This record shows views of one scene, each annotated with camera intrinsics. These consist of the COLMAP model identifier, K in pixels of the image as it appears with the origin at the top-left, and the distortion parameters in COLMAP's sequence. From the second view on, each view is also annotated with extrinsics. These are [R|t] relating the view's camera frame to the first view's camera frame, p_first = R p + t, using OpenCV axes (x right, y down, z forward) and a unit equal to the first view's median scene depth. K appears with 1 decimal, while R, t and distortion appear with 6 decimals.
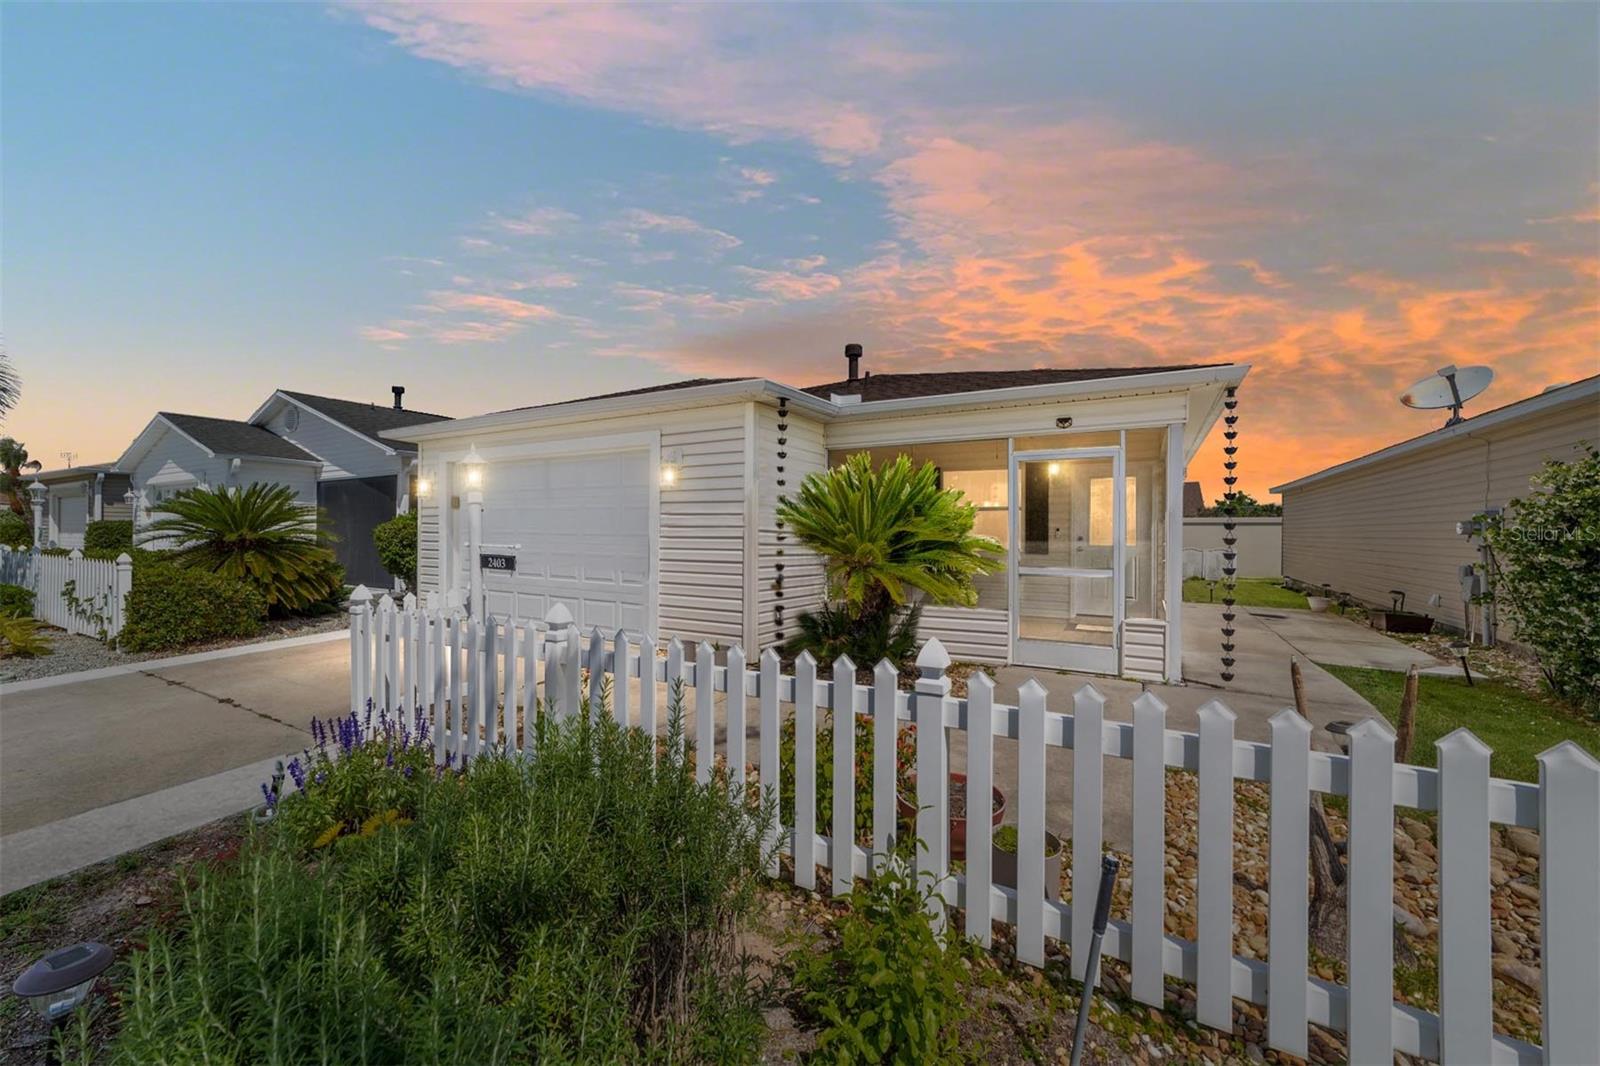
lens RADIAL K [[610.8, 0, 794.0], [0, 610.8, 532.4], [0, 0, 1]] dist [-0.008637, 0.005383]
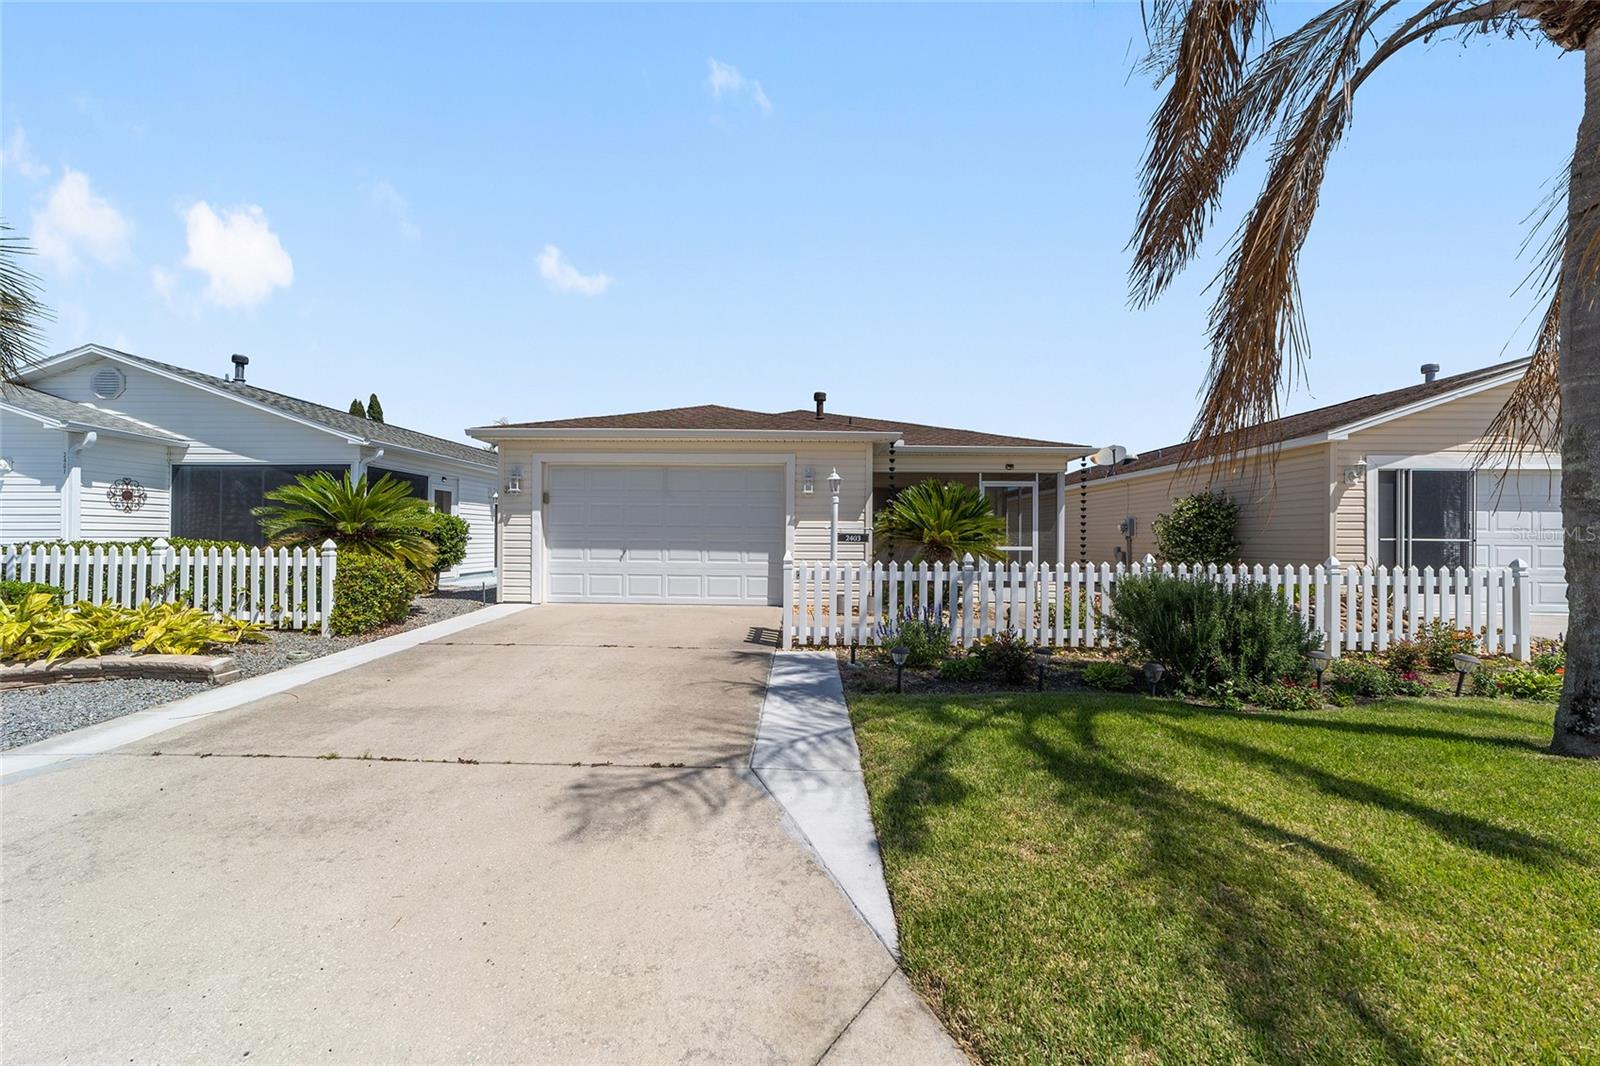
lens RADIAL K [[610.8, 0, 795.0], [0, 610.8, 538.2], [0, 0, 1]] dist [-0.008637, 0.005383]
pose [[0.877594, 0.000134, 0.479405, -0.825097], [-0.000869, 0.999999, 0.001310, 0.026882], [-0.479404, -0.001566, 0.877593, -0.247046]]
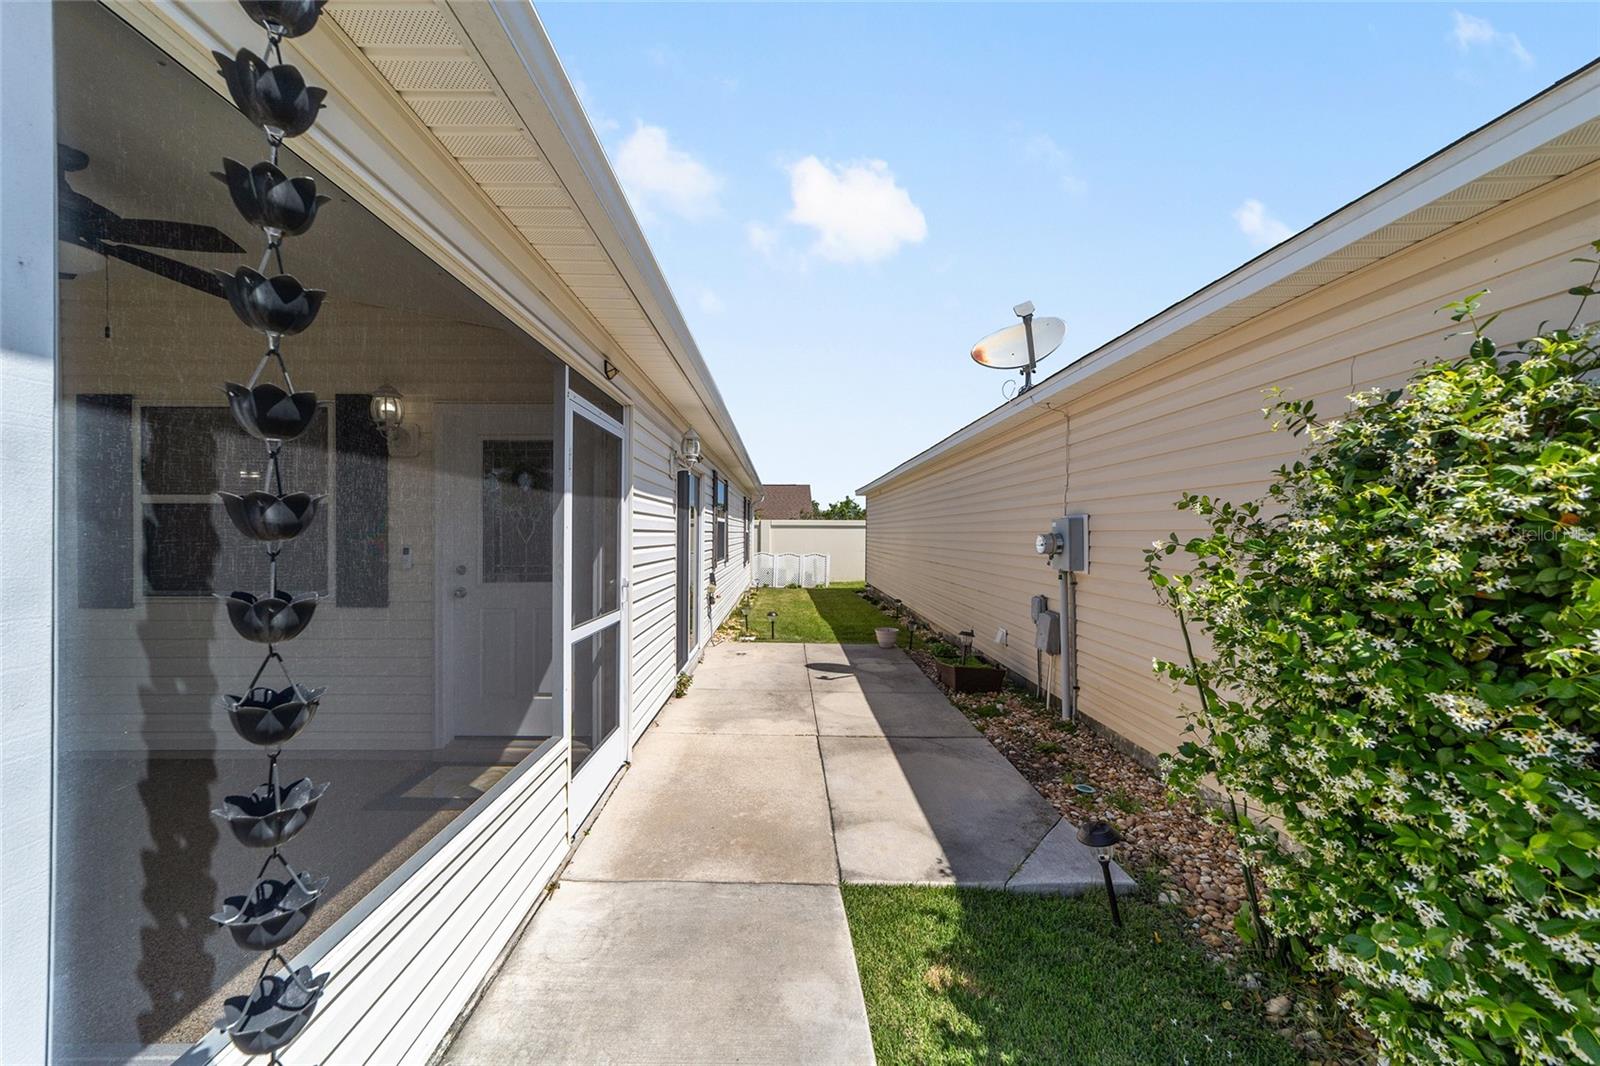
lens RADIAL K [[610.8, 0, 797.0], [0, 610.8, 536.9], [0, 0, 1]] dist [-0.008637, 0.005383]
pose [[0.857221, -0.006030, 0.514913, 0.554827], [0.001456, 0.999956, 0.009286, -0.022408], [-0.514946, -0.007210, 0.857192, 0.598393]]
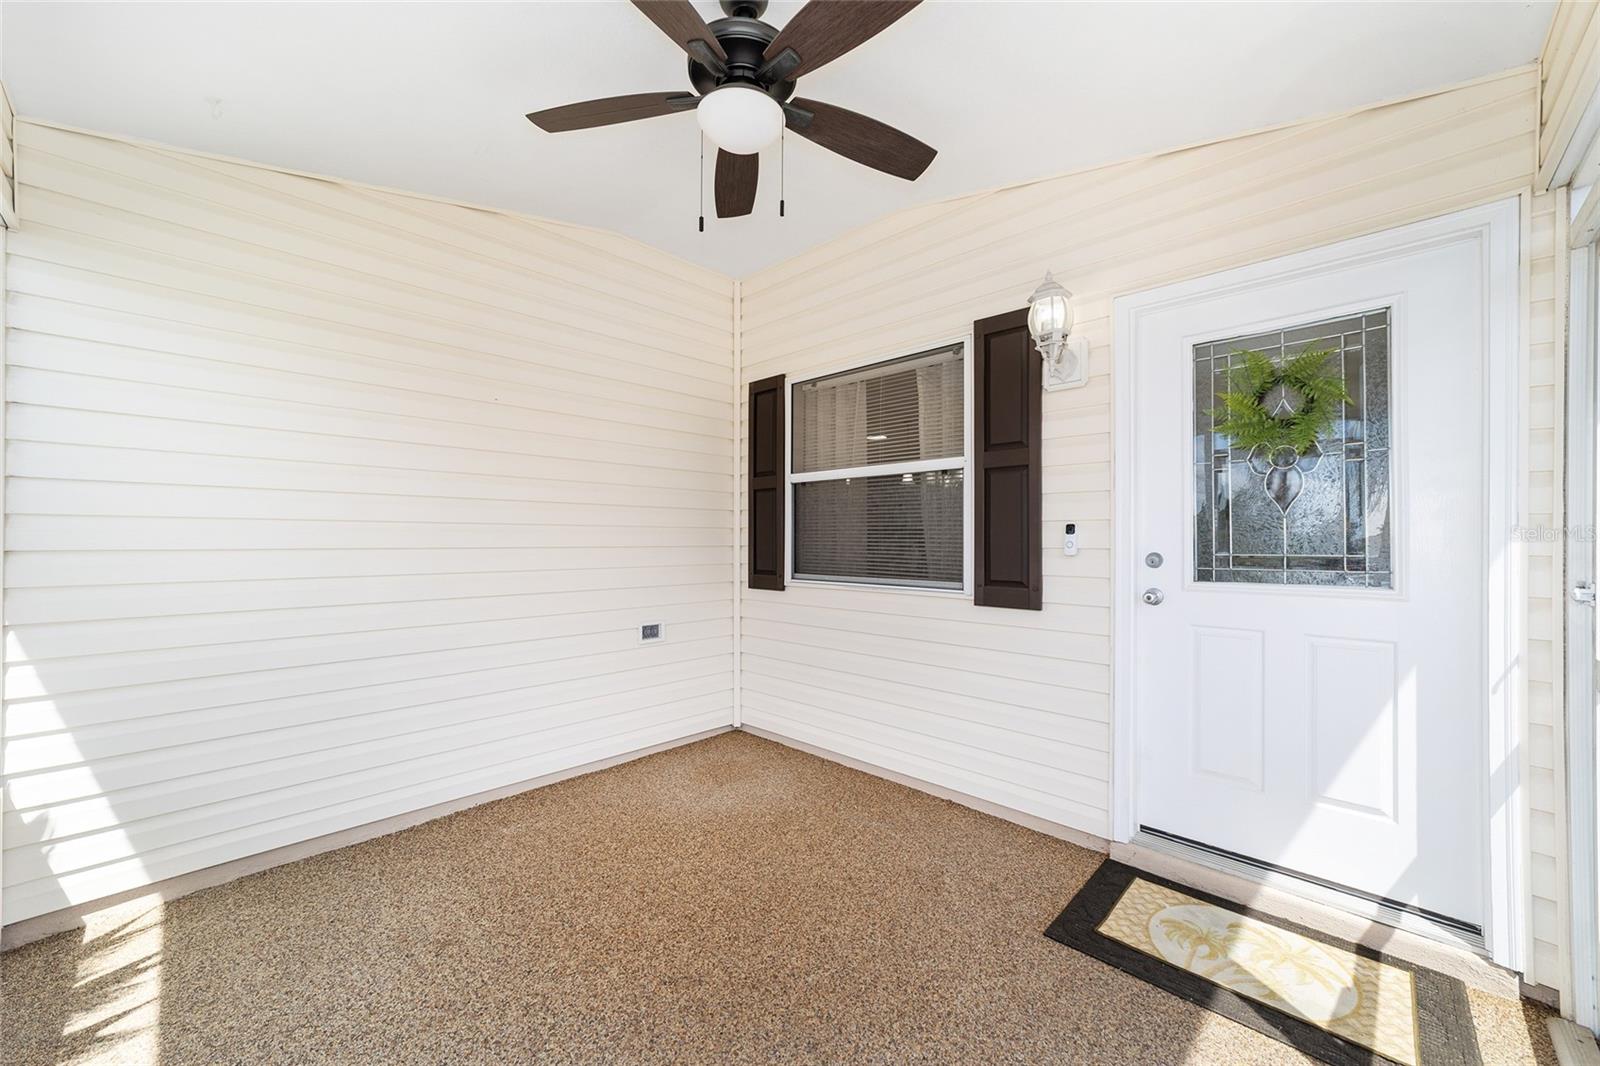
lens RADIAL K [[610.8, 0, 798.6], [0, 610.8, 535.9], [0, 0, 1]] dist [-0.008637, 0.005383]
pose [[0.971509, -0.005104, -0.236948, 0.465245], [0.003924, 0.999977, -0.005452, 0.000067], [0.236971, 0.004367, 0.971507, 0.851105]]
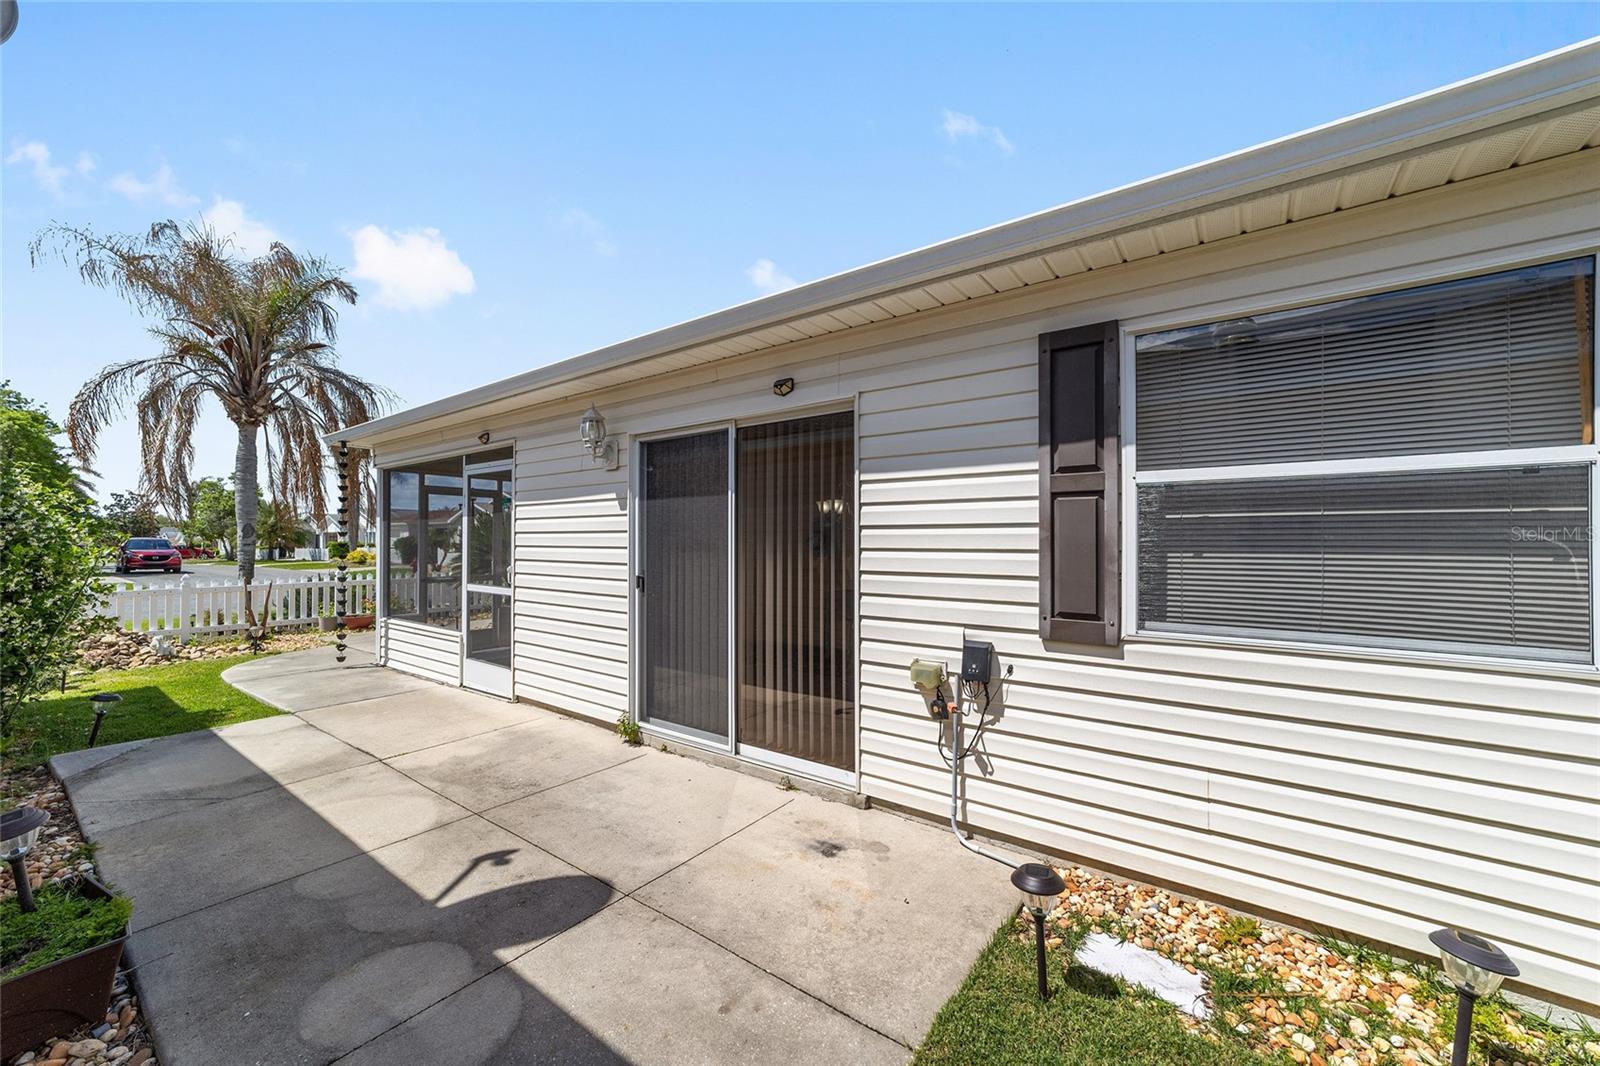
lens RADIAL K [[610.8, 0, 794.5], [0, 610.8, 532.9], [0, 0, 1]] dist [-0.008637, 0.005383]
pose [[-0.112368, -0.009449, -0.993622, 1.425978], [-0.002777, 0.999954, -0.009195, -0.015489], [0.993663, 0.001726, -0.112389, 1.583463]]
